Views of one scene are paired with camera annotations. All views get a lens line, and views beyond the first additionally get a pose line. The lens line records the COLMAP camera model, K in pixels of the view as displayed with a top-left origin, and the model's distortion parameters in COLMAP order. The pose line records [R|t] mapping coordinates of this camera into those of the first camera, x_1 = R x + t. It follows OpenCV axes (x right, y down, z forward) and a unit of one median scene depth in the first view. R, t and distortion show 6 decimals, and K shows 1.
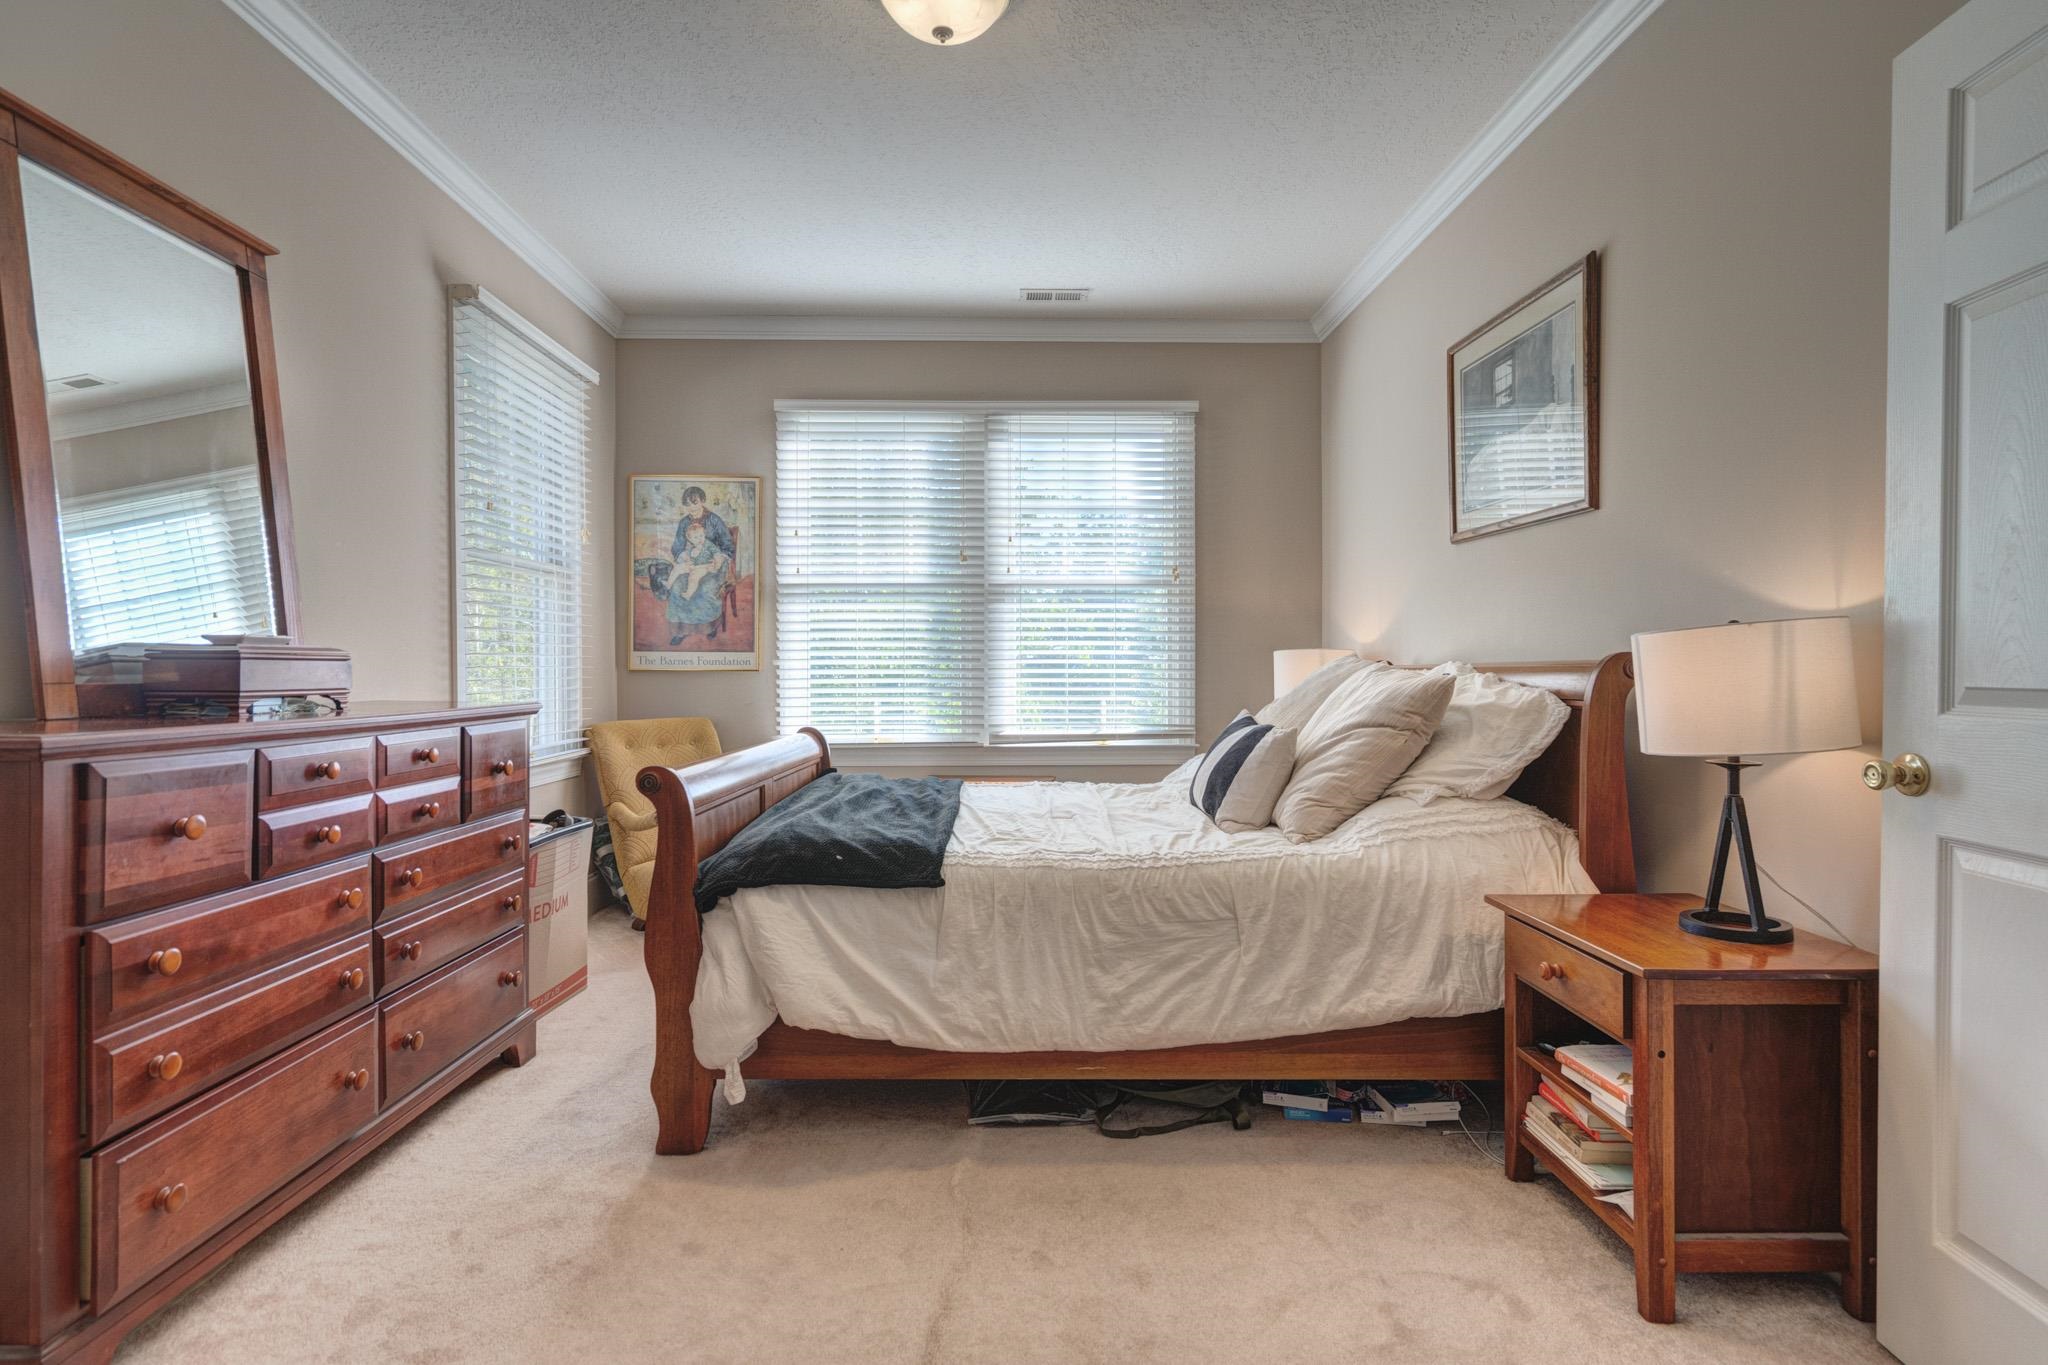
lens RADIAL K [[1034.8, 0, 1015.7], [0, 1034.8, 682.4], [0, 0, 1]] dist [0.000817, 0.000507]
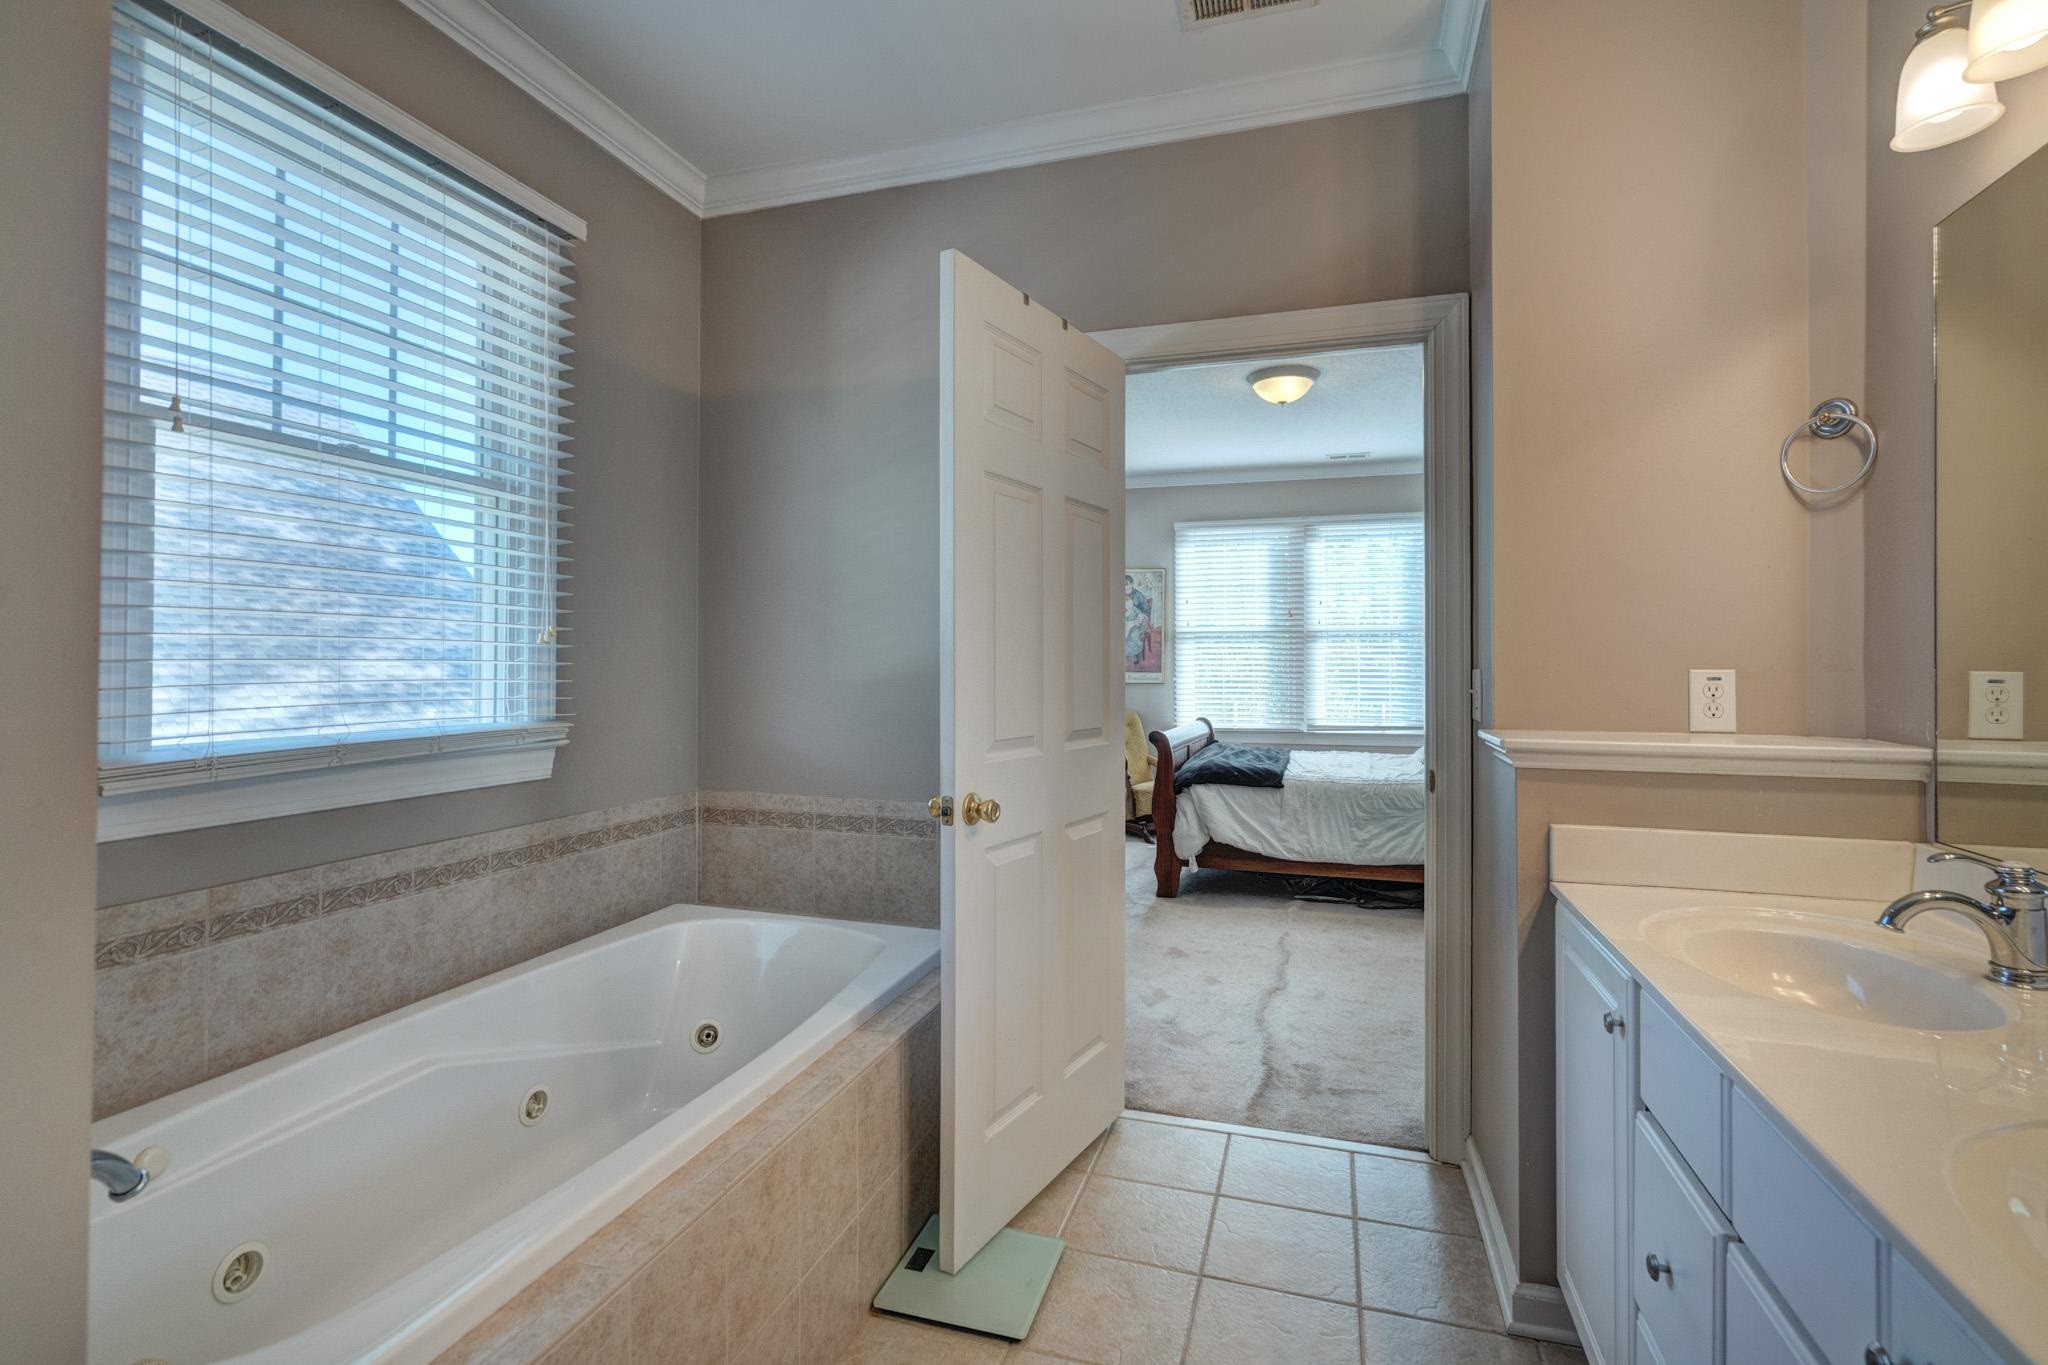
lens RADIAL K [[972.4, 0, 1026.6], [0, 972.4, 639.0], [0, 0, 1]] dist [0.001234, 0.000314]
pose [[0.951653, -0.004502, -0.307143, 0.044466], [-0.009183, 0.999029, -0.043096, -0.026058], [0.307039, 0.043832, 0.950687, -1.071054]]
